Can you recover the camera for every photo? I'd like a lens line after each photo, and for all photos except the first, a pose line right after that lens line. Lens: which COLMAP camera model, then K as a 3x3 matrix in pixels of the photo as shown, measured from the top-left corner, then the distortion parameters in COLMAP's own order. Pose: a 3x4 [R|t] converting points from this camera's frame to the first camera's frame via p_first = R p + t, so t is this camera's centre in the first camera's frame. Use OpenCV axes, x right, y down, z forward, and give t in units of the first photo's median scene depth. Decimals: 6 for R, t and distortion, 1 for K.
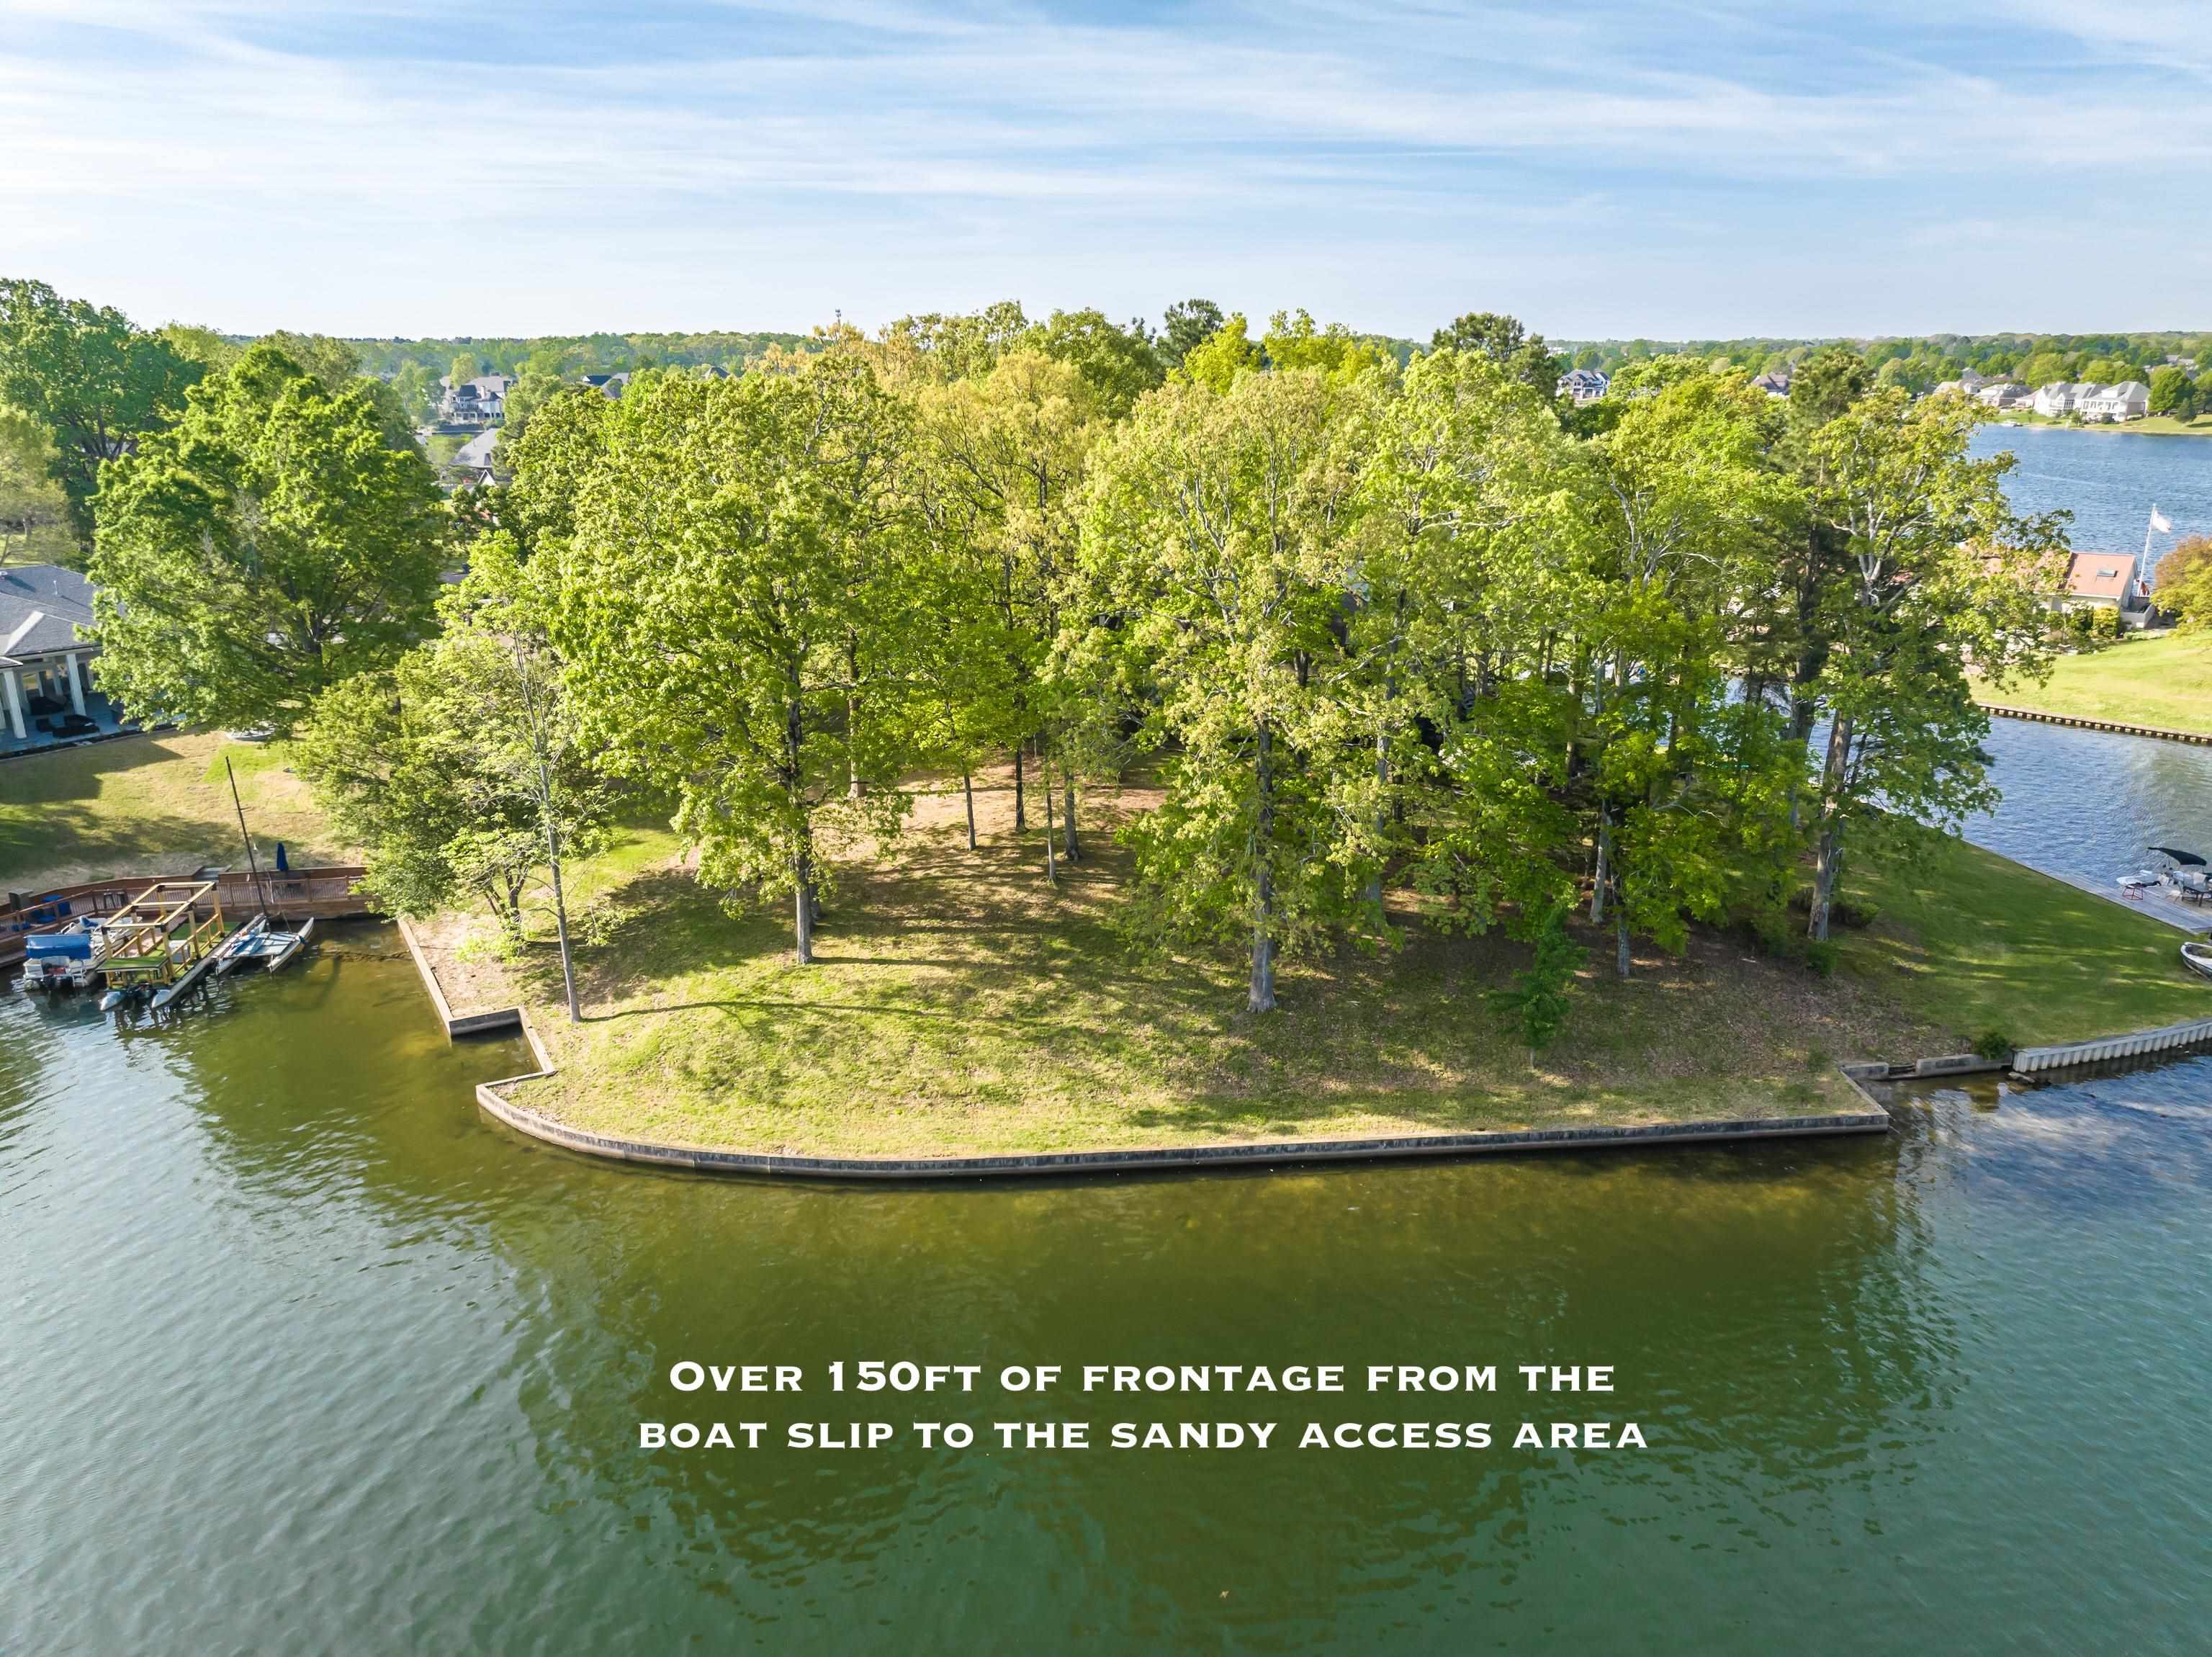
lens RADIAL K [[1571.9, 0, 1106.0], [0, 1571.9, 828.5], [0, 0, 1]] dist [-0.036117, 0.022625]
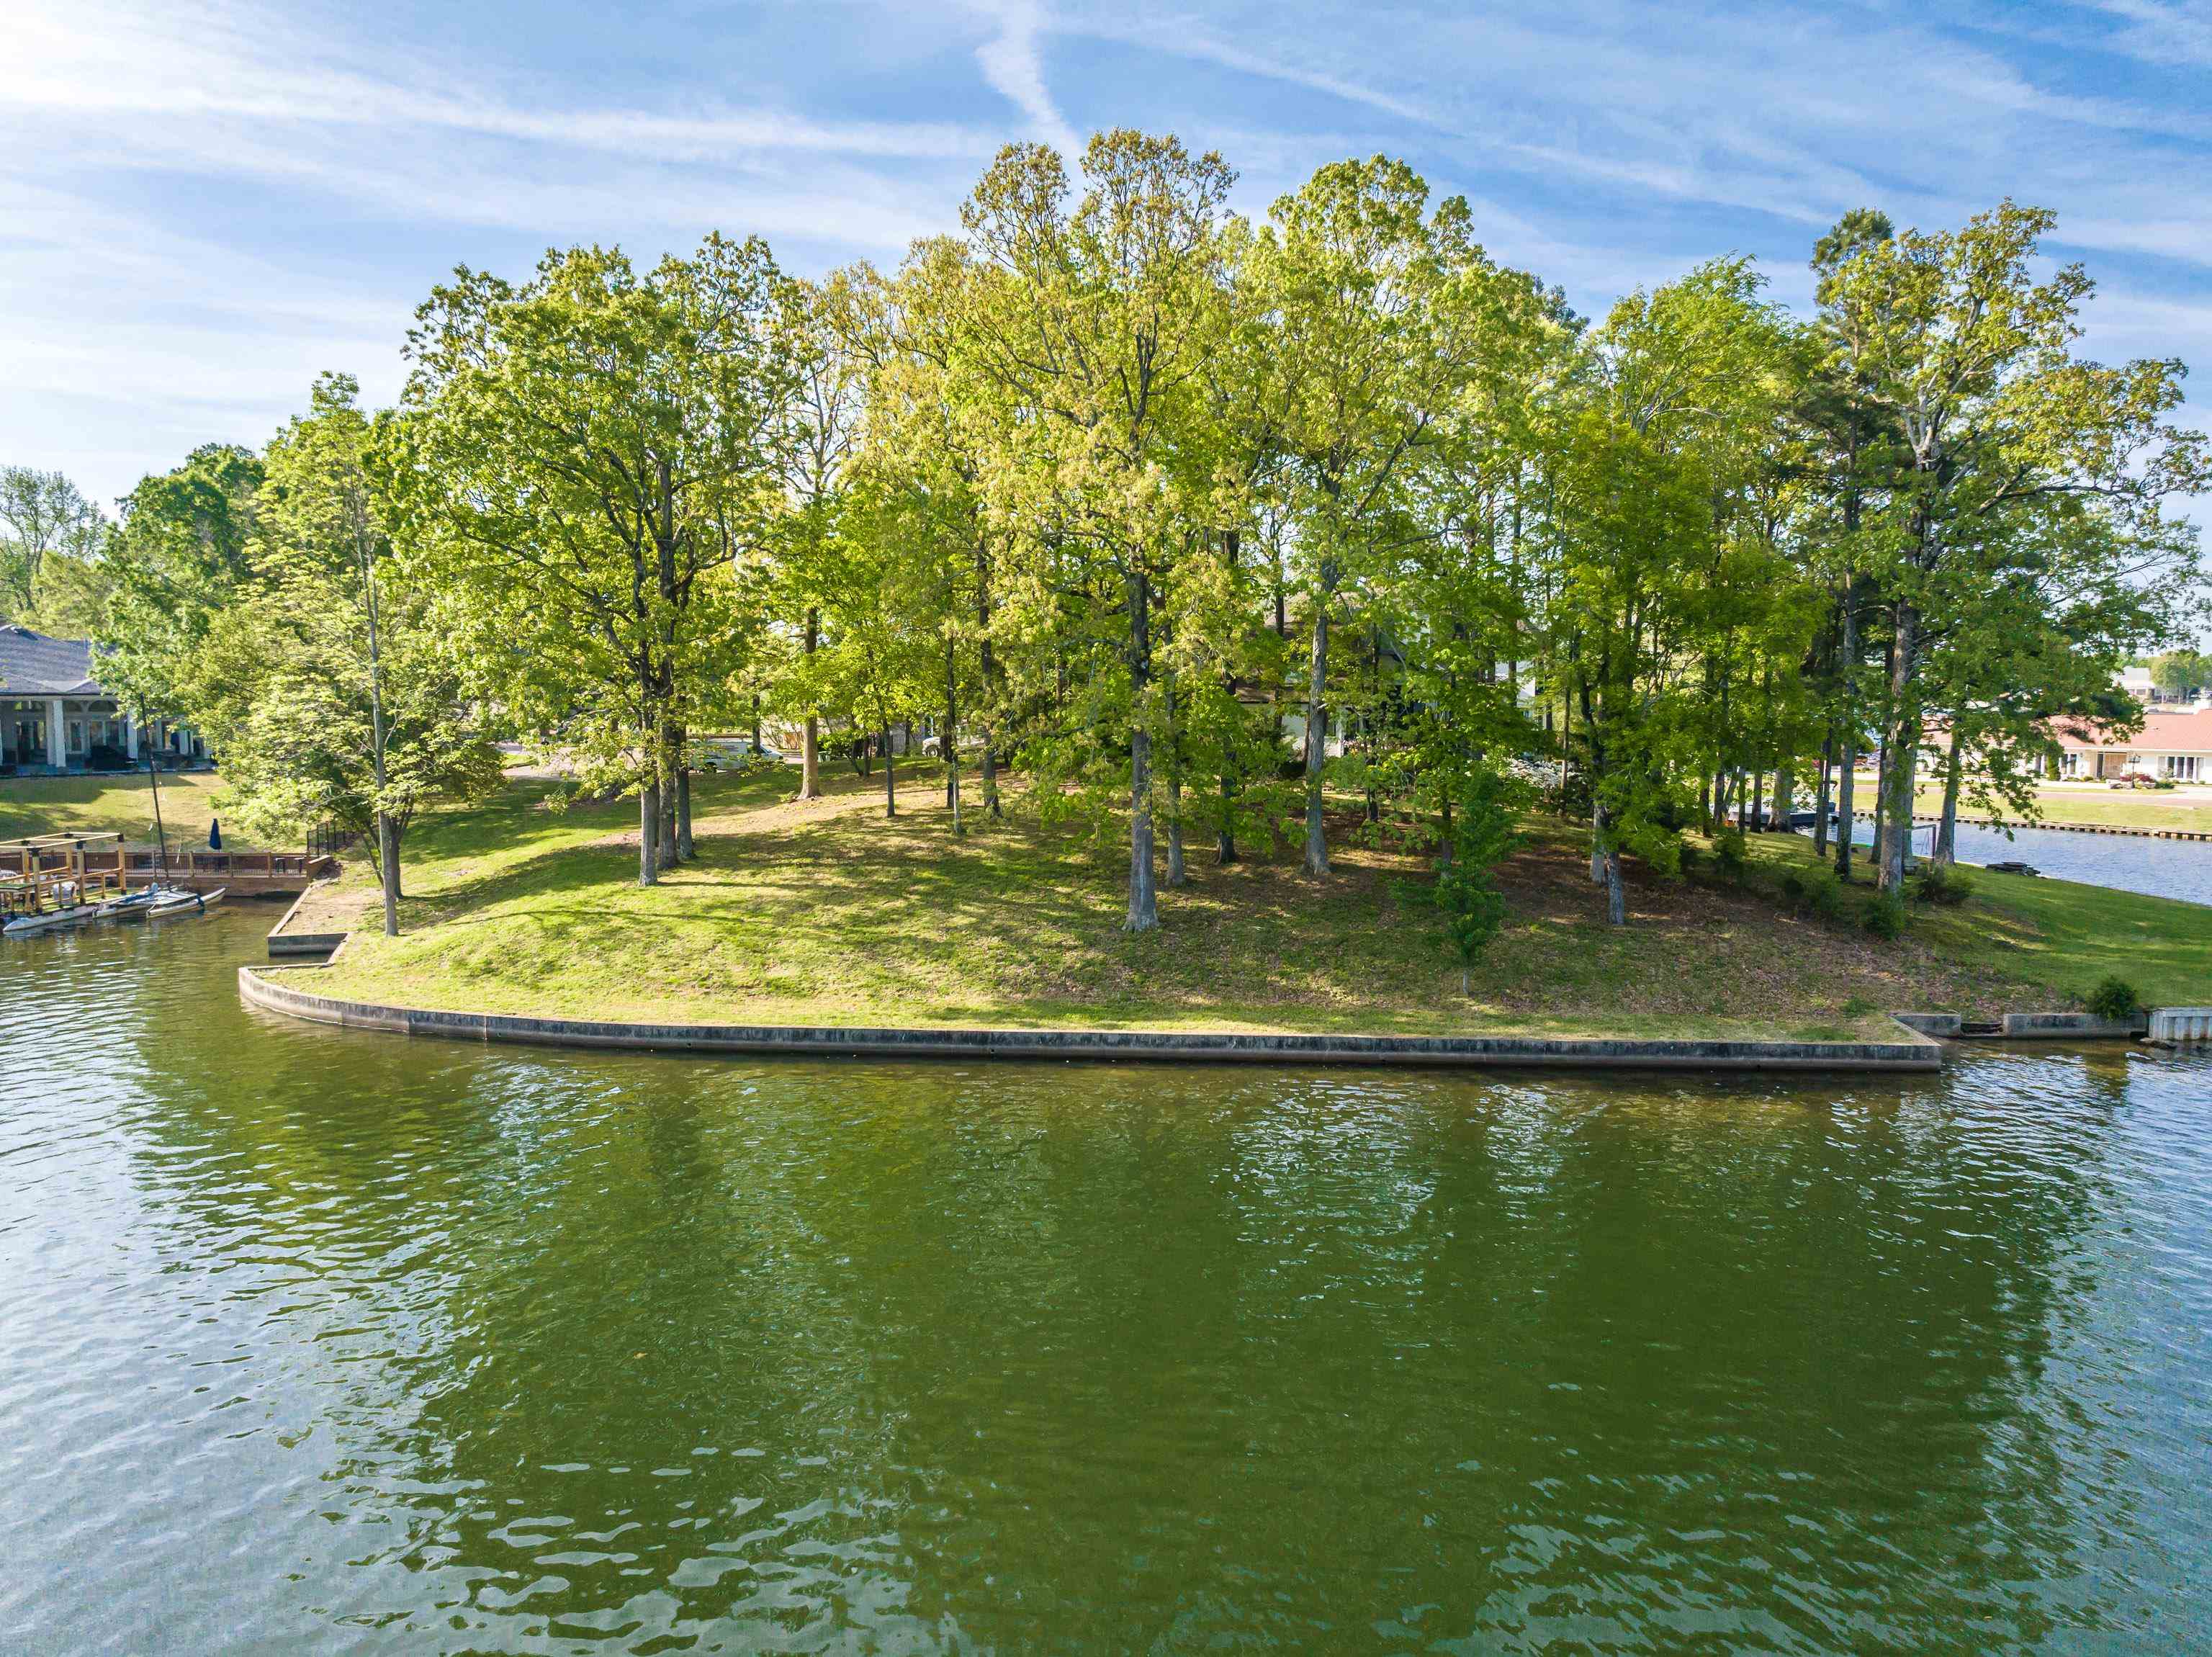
lens RADIAL K [[1566.1, 0, 1086.8], [0, 1566.1, 833.4], [0, 0, 1]] dist [-0.028944, 0.004057]
pose [[0.986742, 0.022965, -0.160664, 0.197482], [-0.054496, 0.979346, -0.194709, 0.220670], [0.152875, 0.200883, 0.967613, 0.194015]]
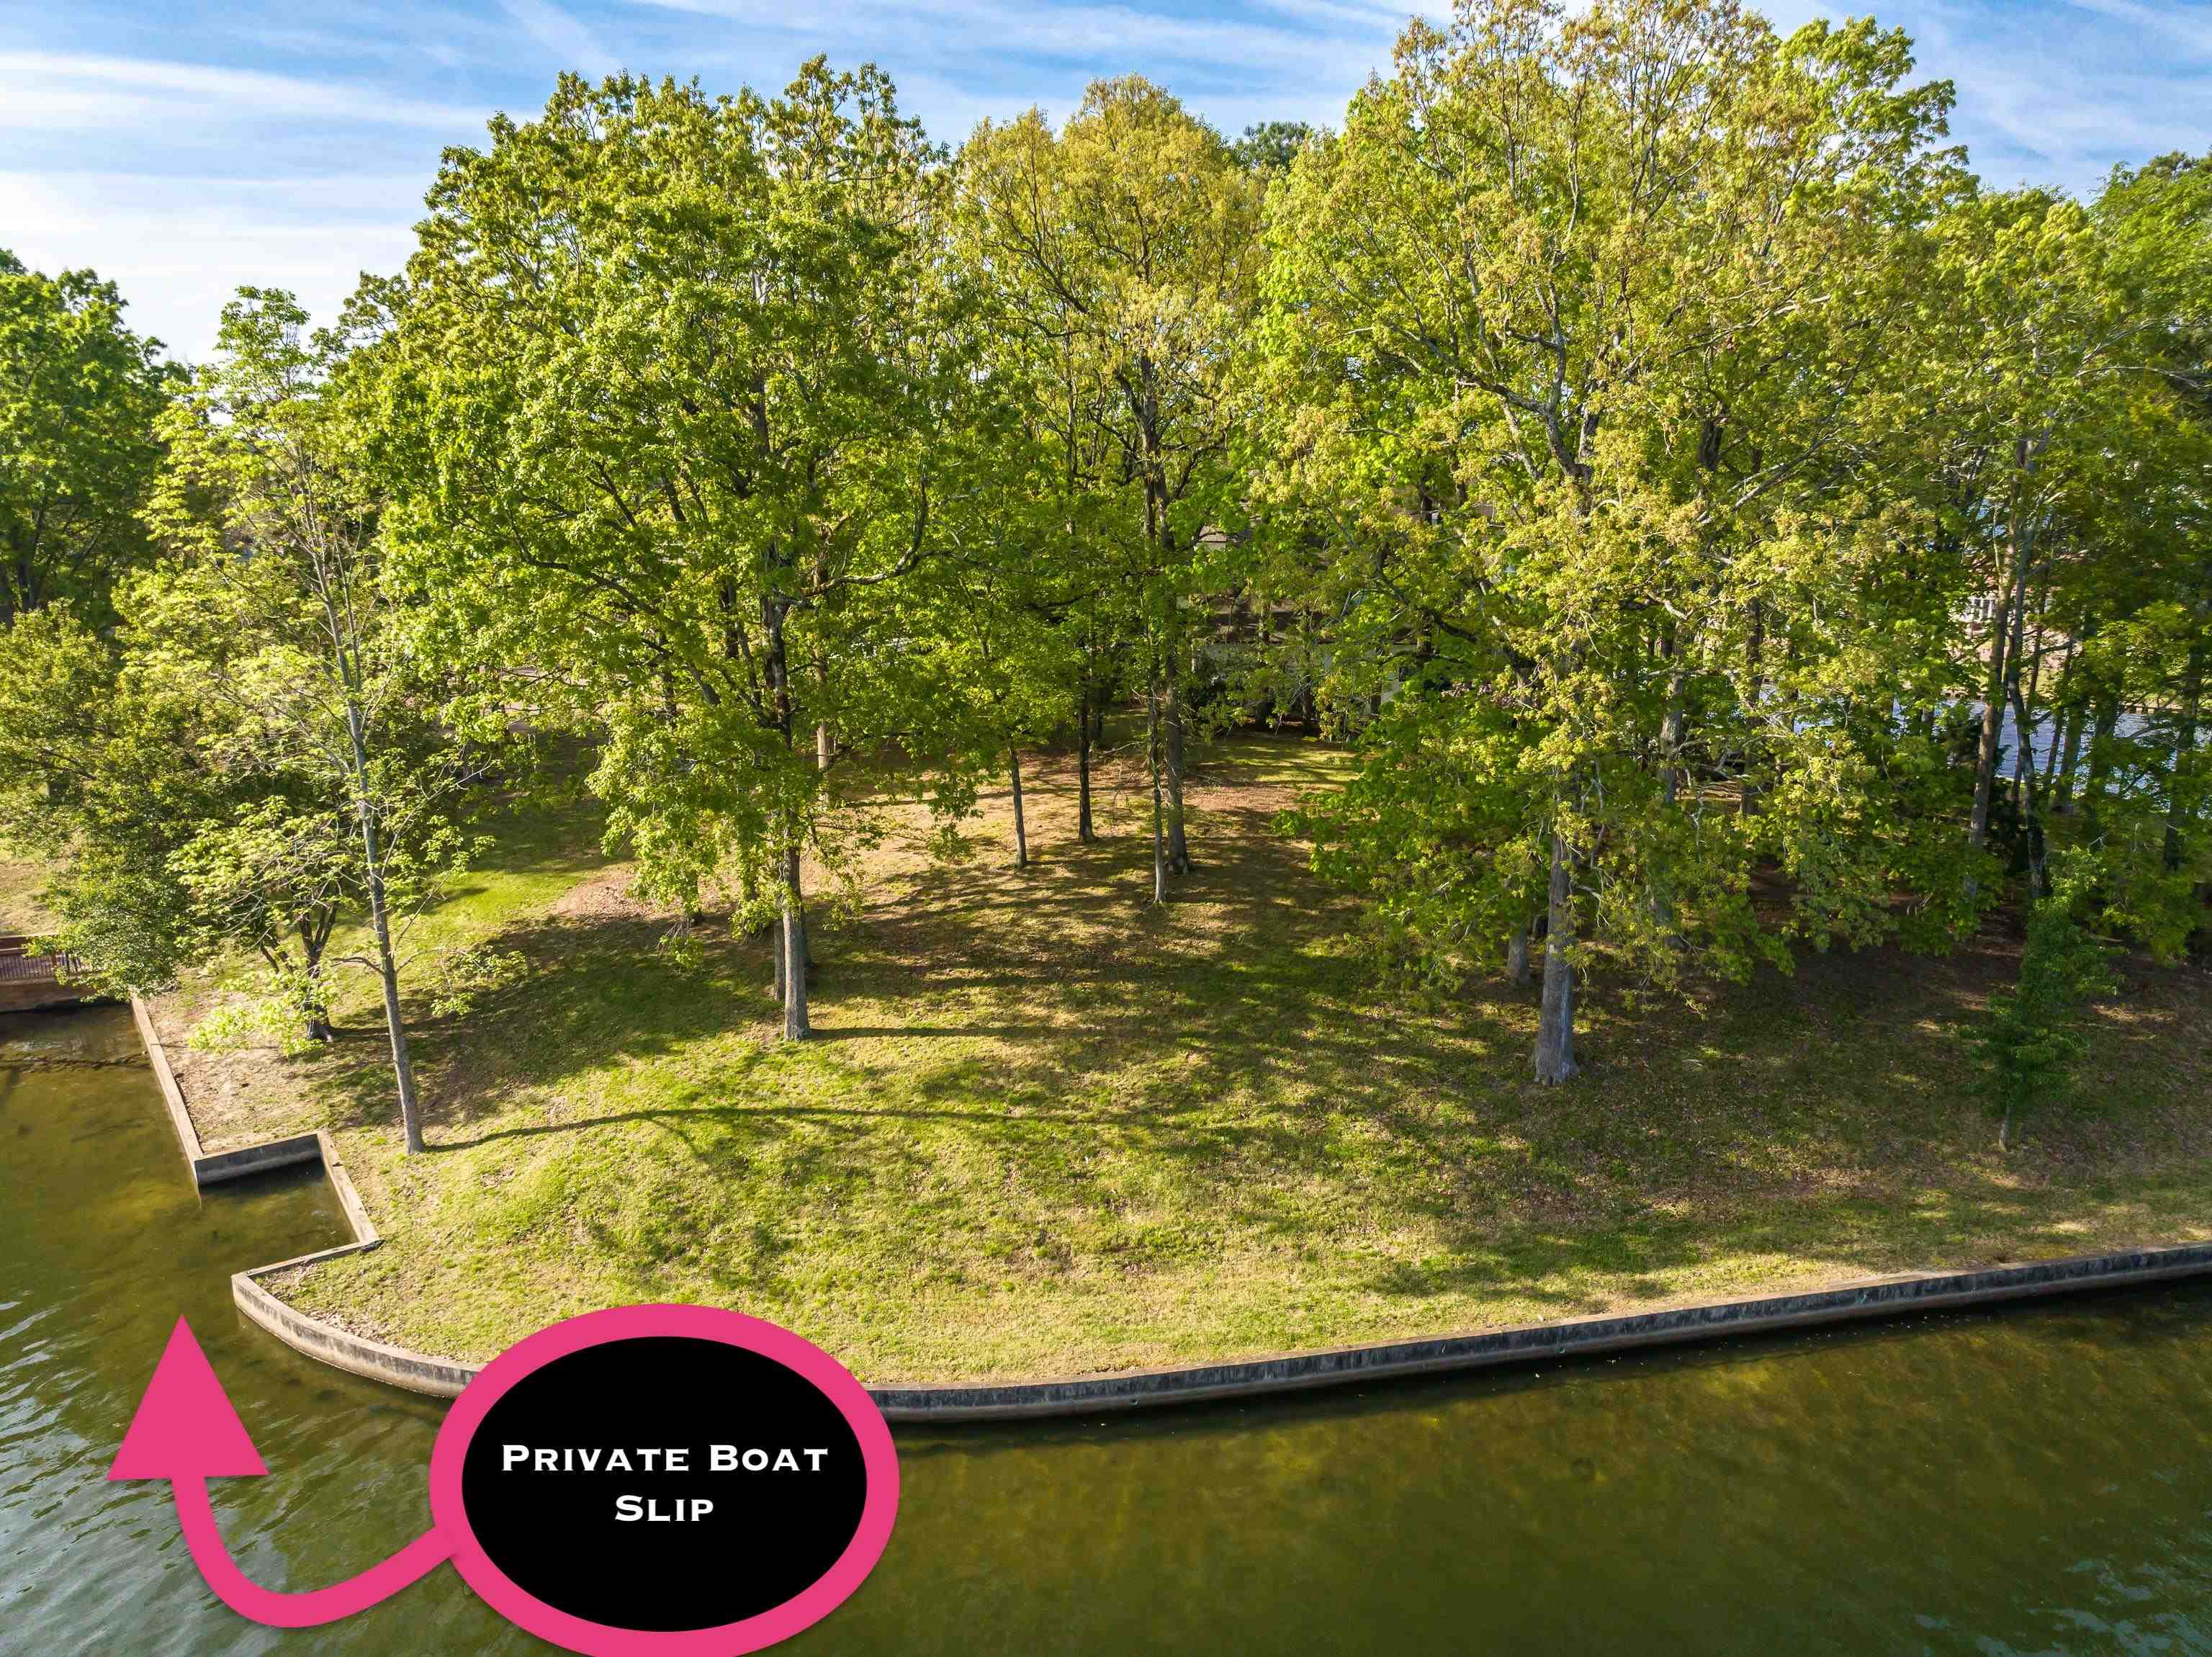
lens RADIAL K [[1571.9, 0, 1106.0], [0, 1571.9, 828.5], [0, 0, 1]] dist [-0.036117, 0.022625]
pose [[0.995479, -0.029411, 0.090309, -0.128867], [0.035150, 0.997417, -0.062637, 0.047605], [-0.088234, 0.065528, 0.993942, 0.383982]]
